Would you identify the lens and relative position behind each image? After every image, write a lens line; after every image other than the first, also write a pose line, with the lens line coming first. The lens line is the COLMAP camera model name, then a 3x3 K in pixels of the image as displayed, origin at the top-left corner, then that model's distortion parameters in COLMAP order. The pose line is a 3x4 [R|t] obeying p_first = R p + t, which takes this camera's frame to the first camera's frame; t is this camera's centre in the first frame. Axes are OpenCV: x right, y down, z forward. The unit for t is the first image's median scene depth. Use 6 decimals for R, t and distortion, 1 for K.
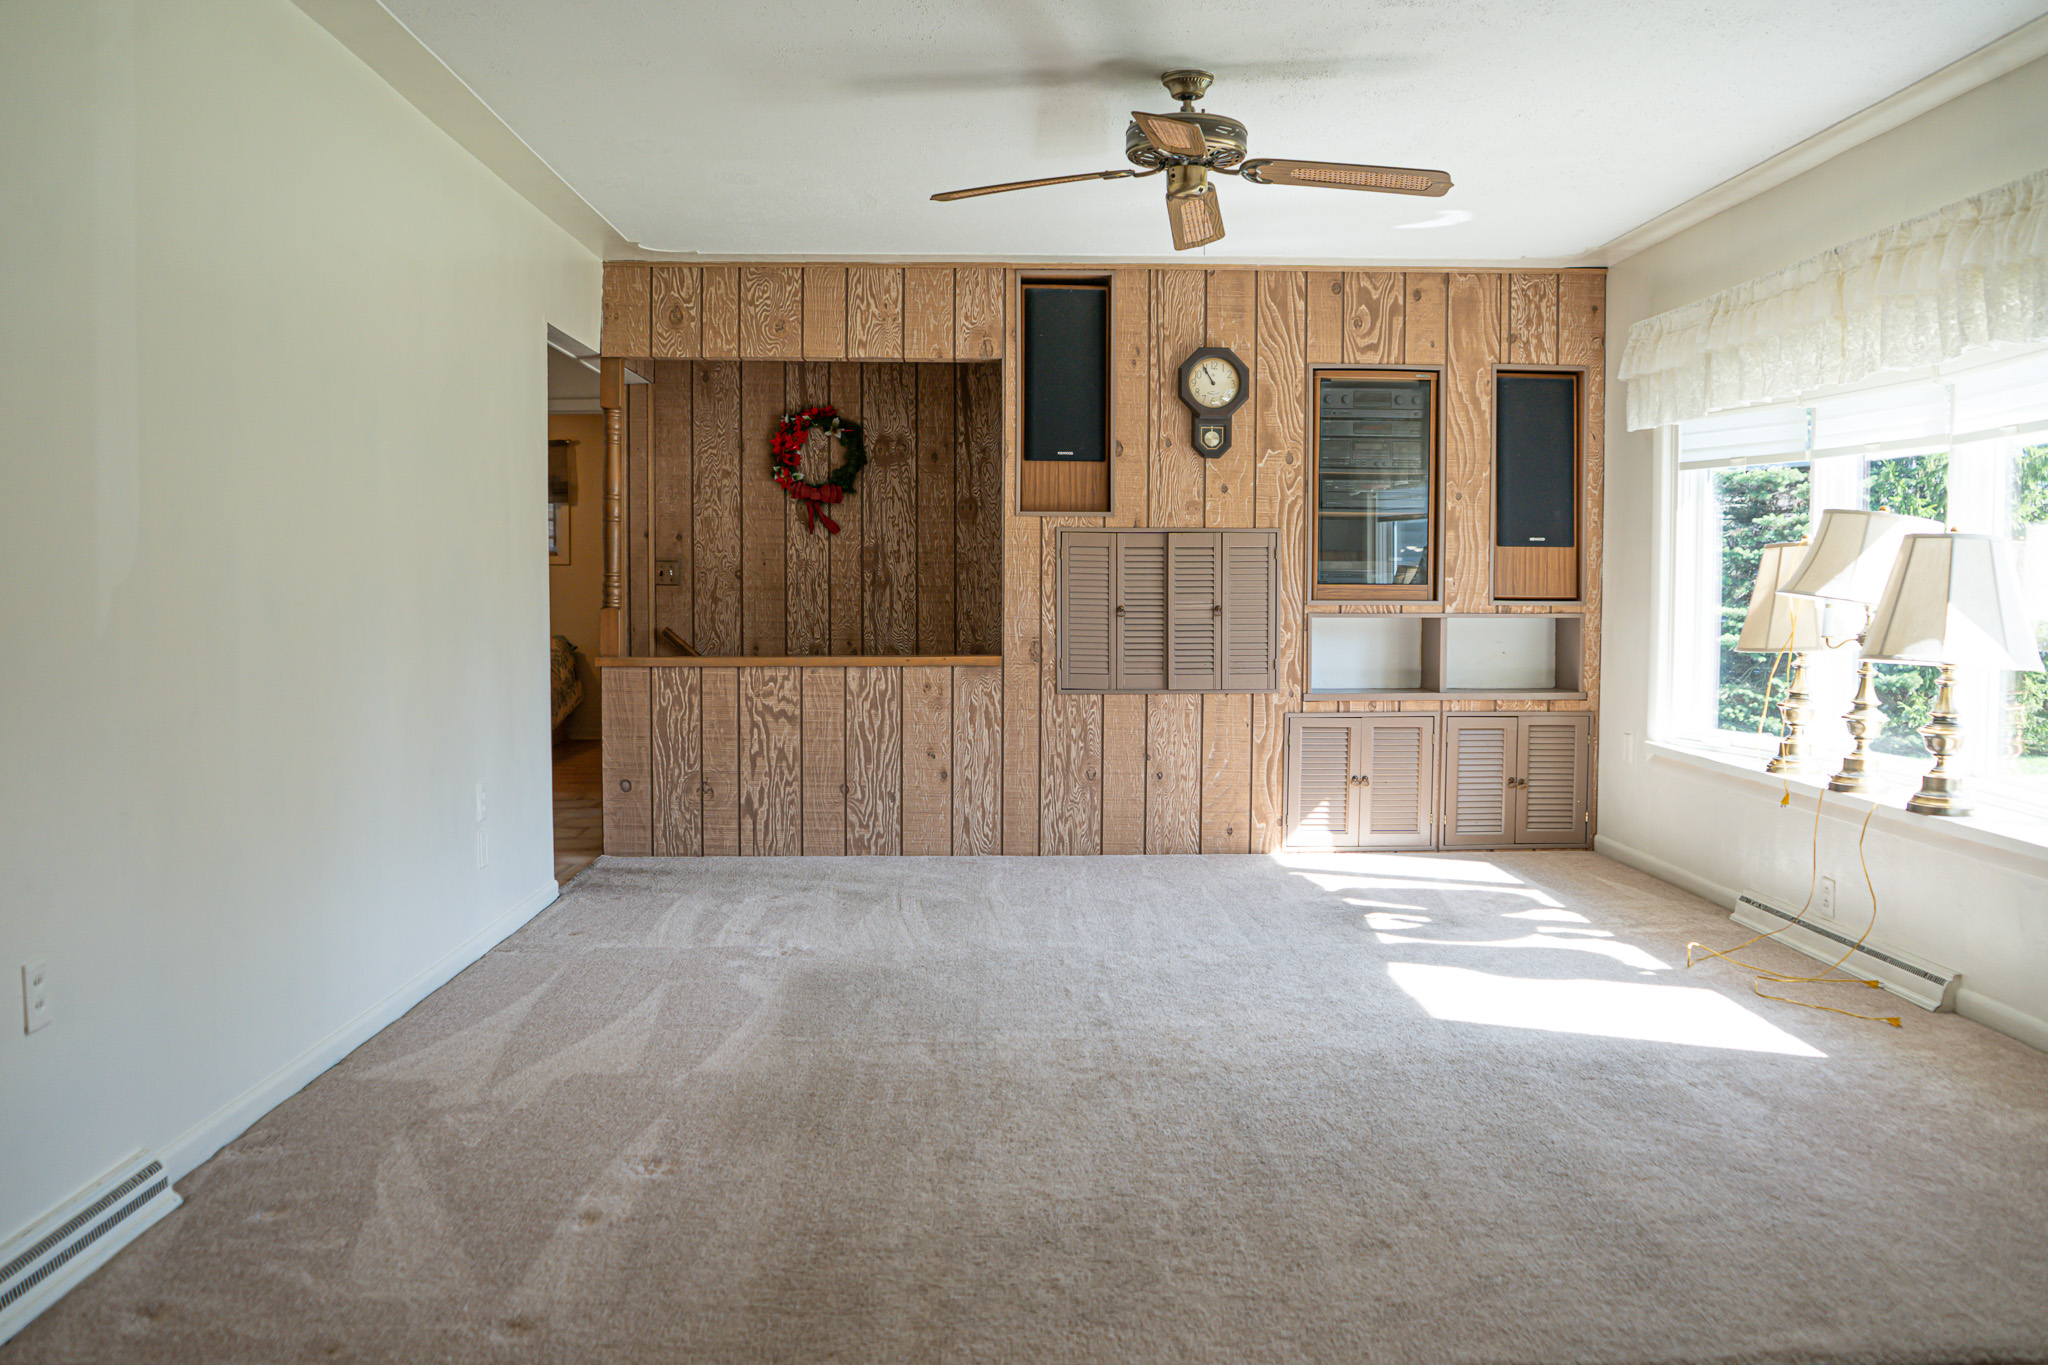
lens RADIAL K [[1658.8, 0, 1009.0], [0, 1658.8, 682.1], [0, 0, 1]] dist [-0.117733, 0.065648]
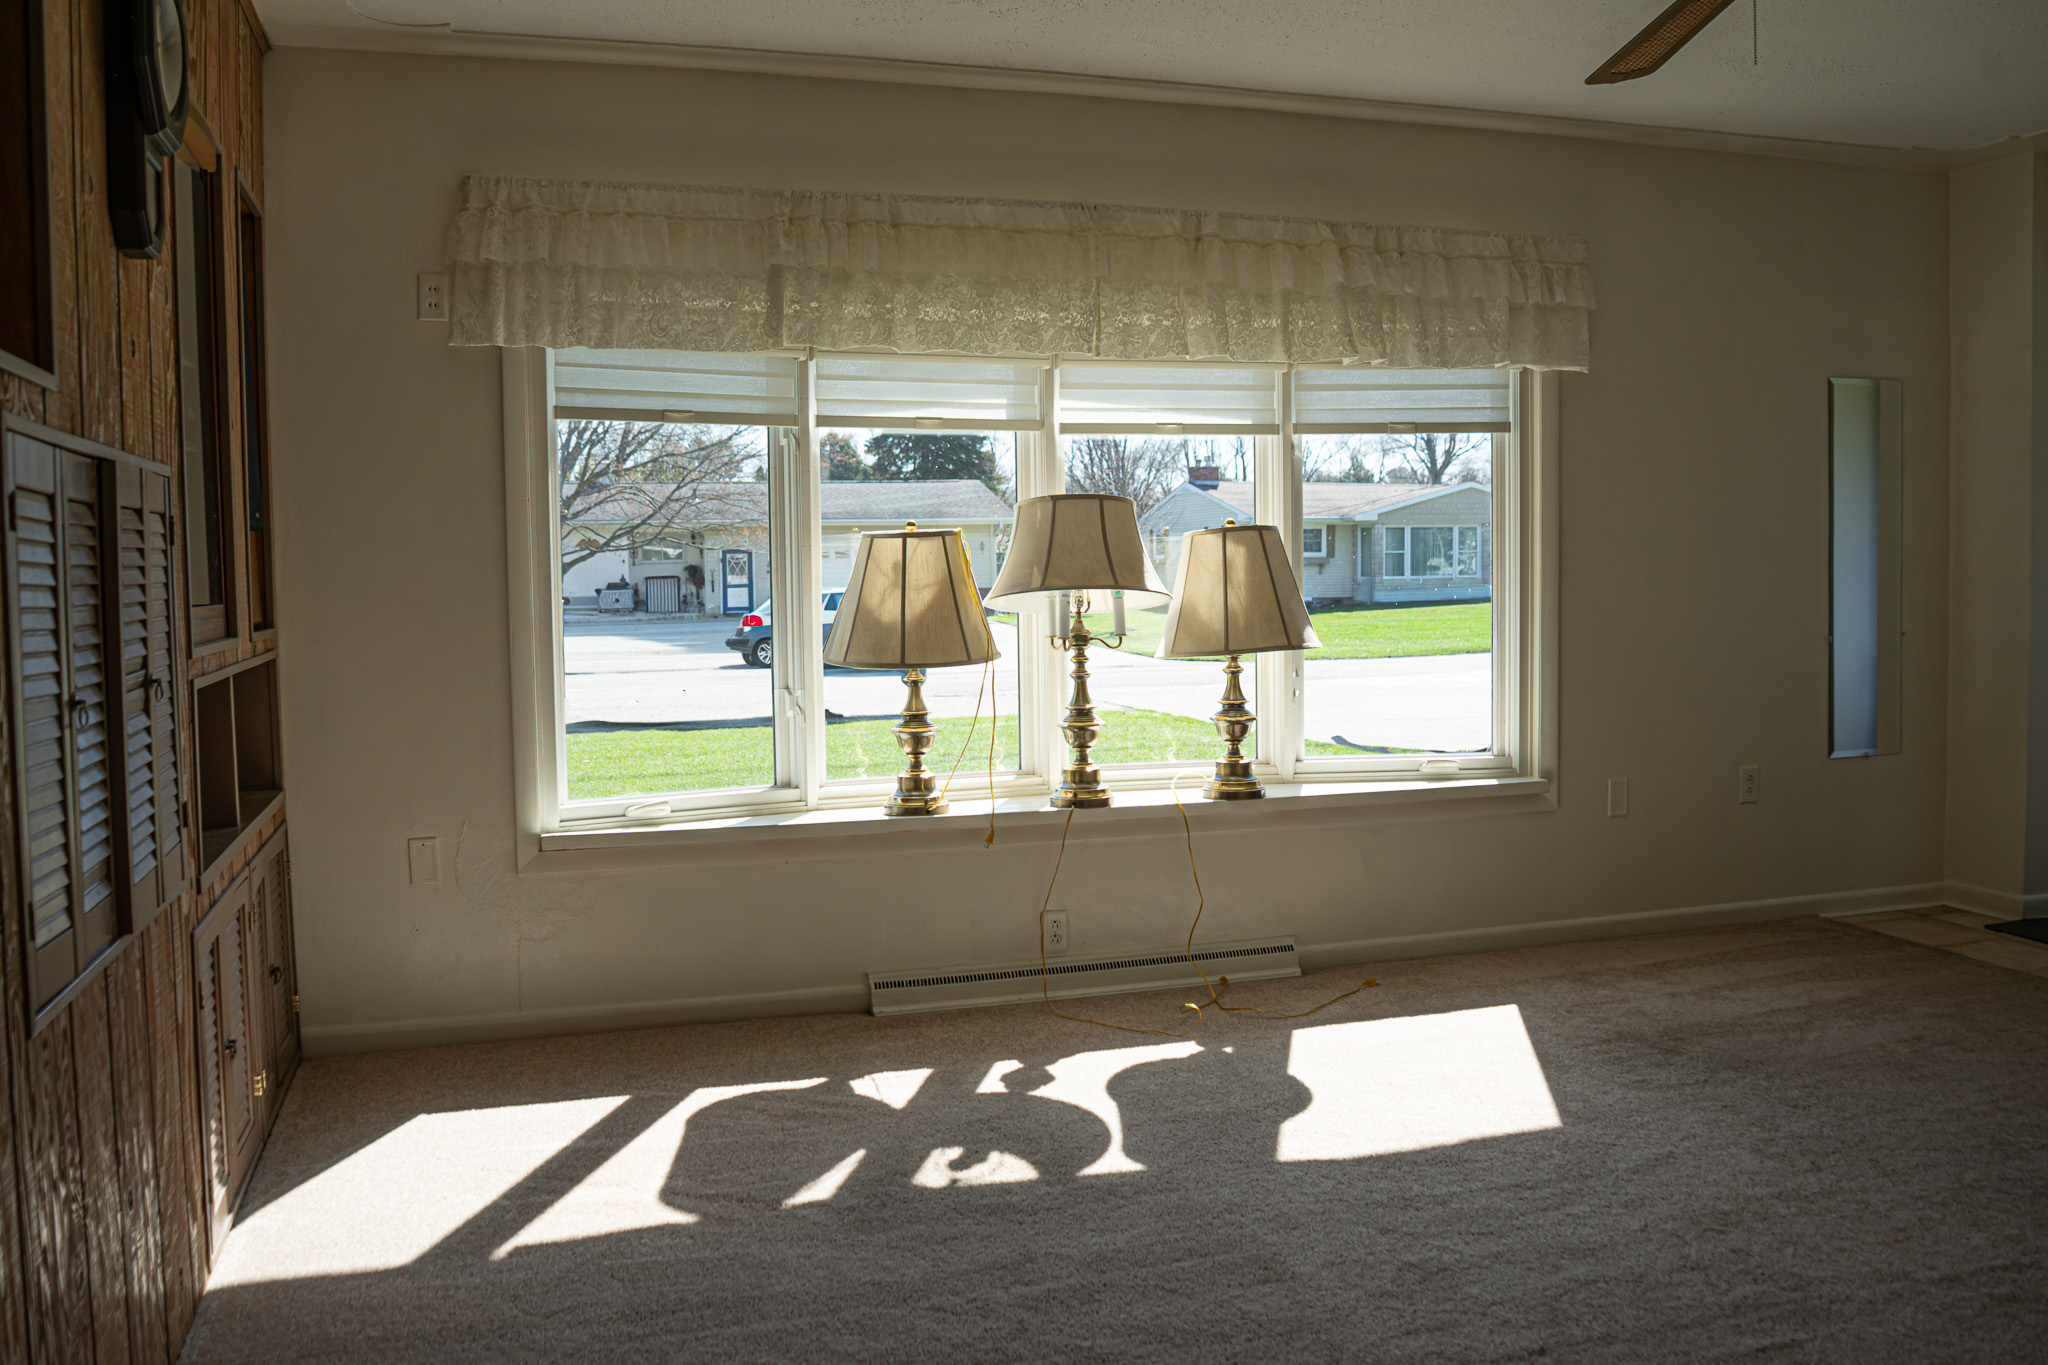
lens RADIAL K [[1658.8, 0, 1019.7], [0, 1658.8, 674.0], [0, 0, 1]] dist [-0.117733, 0.065648]
pose [[-0.275119, -0.053593, 0.959915, -0.261882], [0.075514, 0.994156, 0.077147, -0.058574], [-0.958440, 0.093712, -0.269464, 0.925085]]
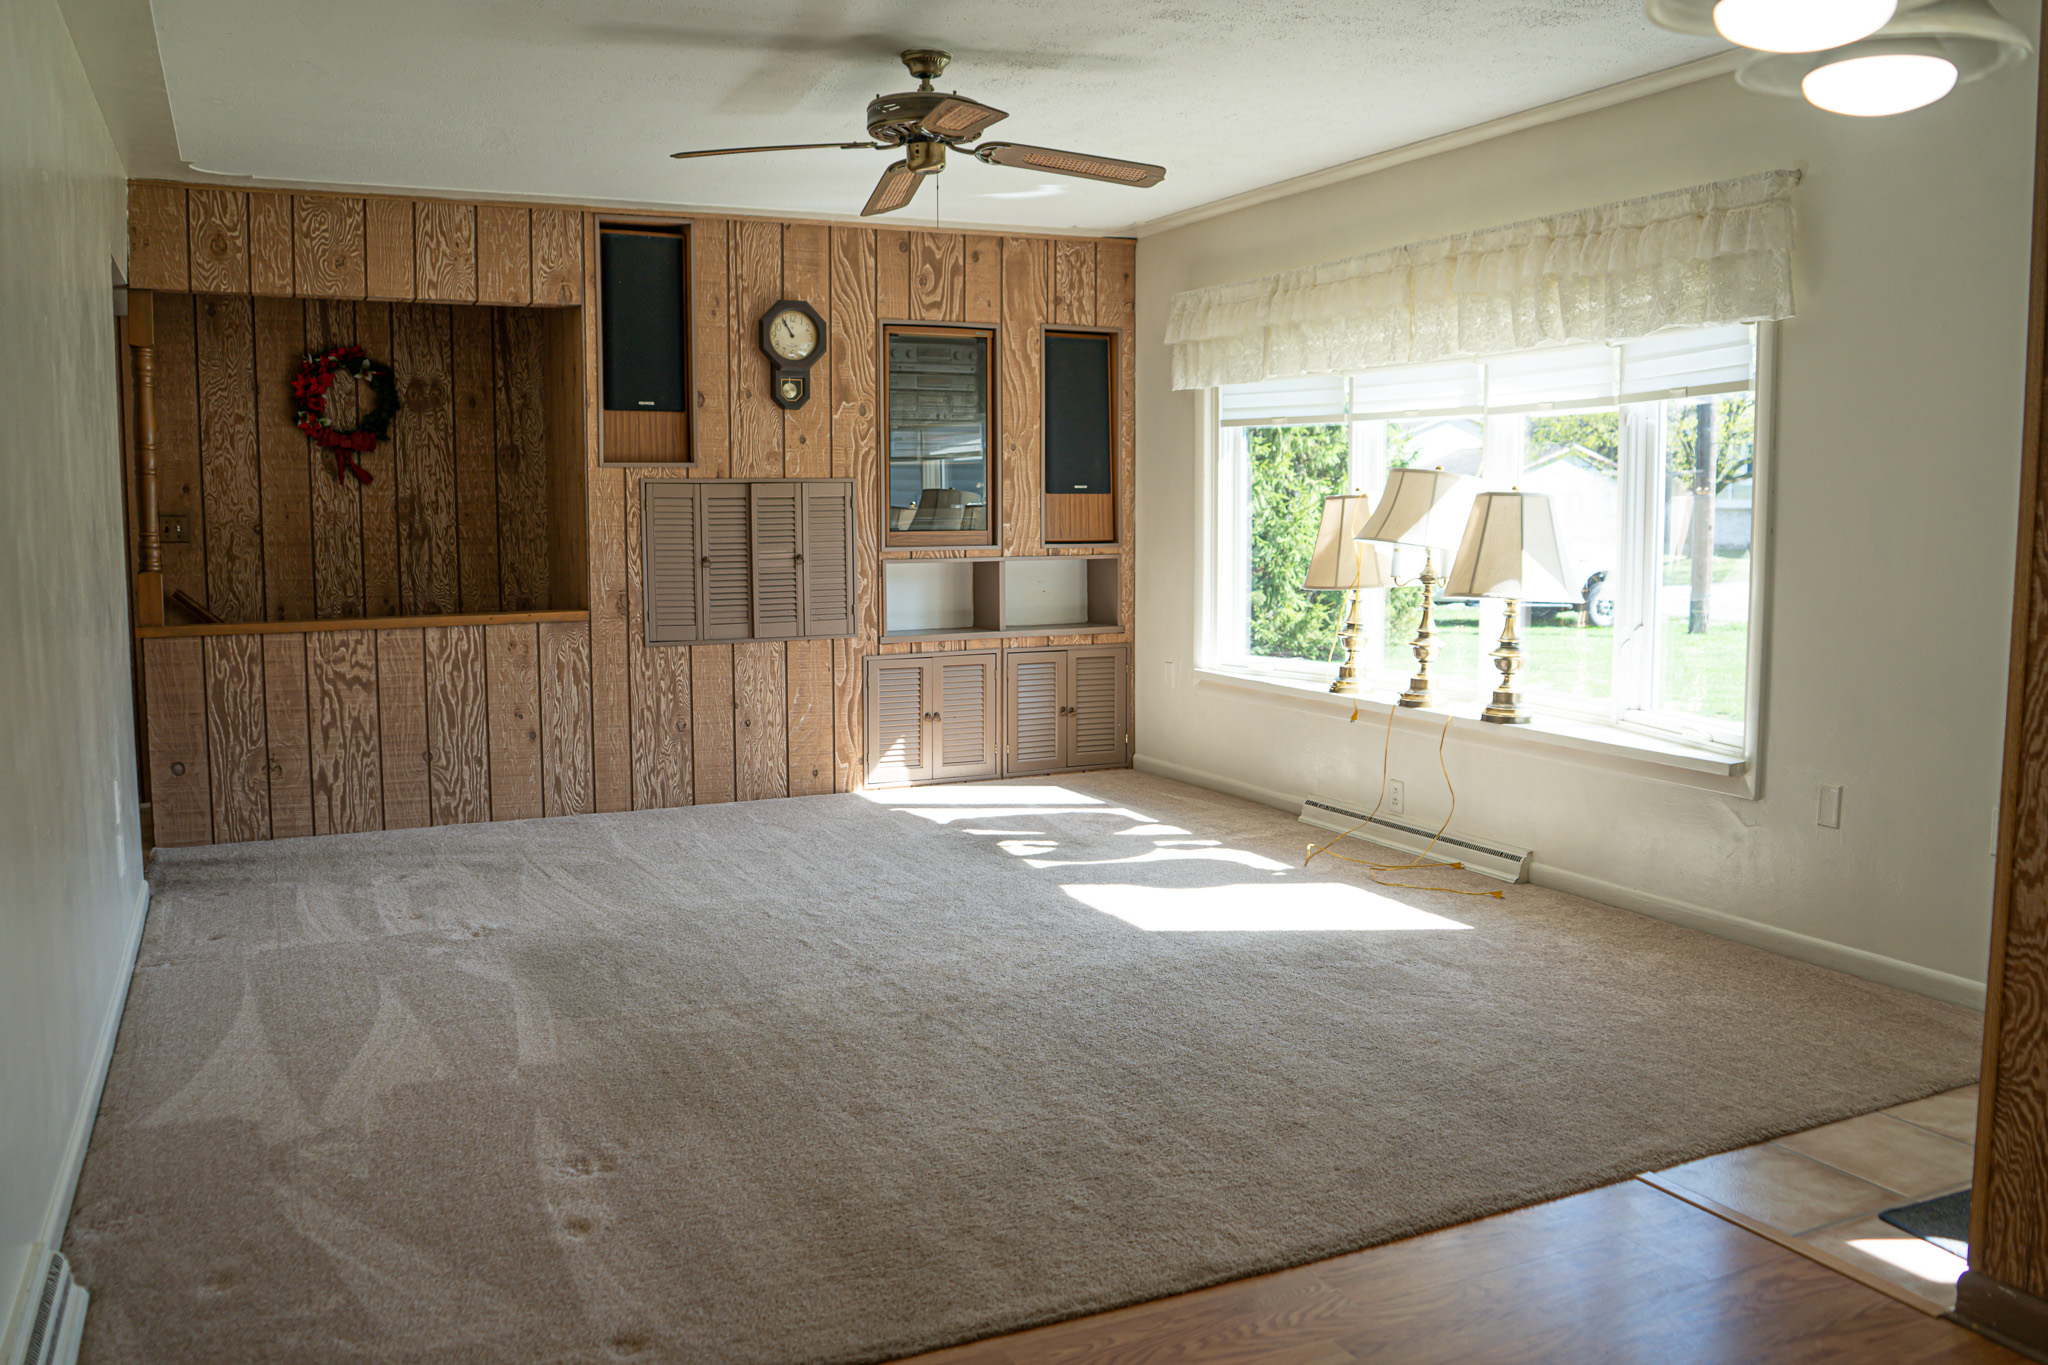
lens RADIAL K [[1658.8, 0, 1011.2], [0, 1658.8, 678.8], [0, 0, 1]] dist [-0.117733, 0.065648]
pose [[0.912831, -0.048276, 0.405474, -0.174812], [0.031377, 0.998343, 0.048227, -0.014783], [-0.407130, -0.031300, 0.912834, 0.011149]]
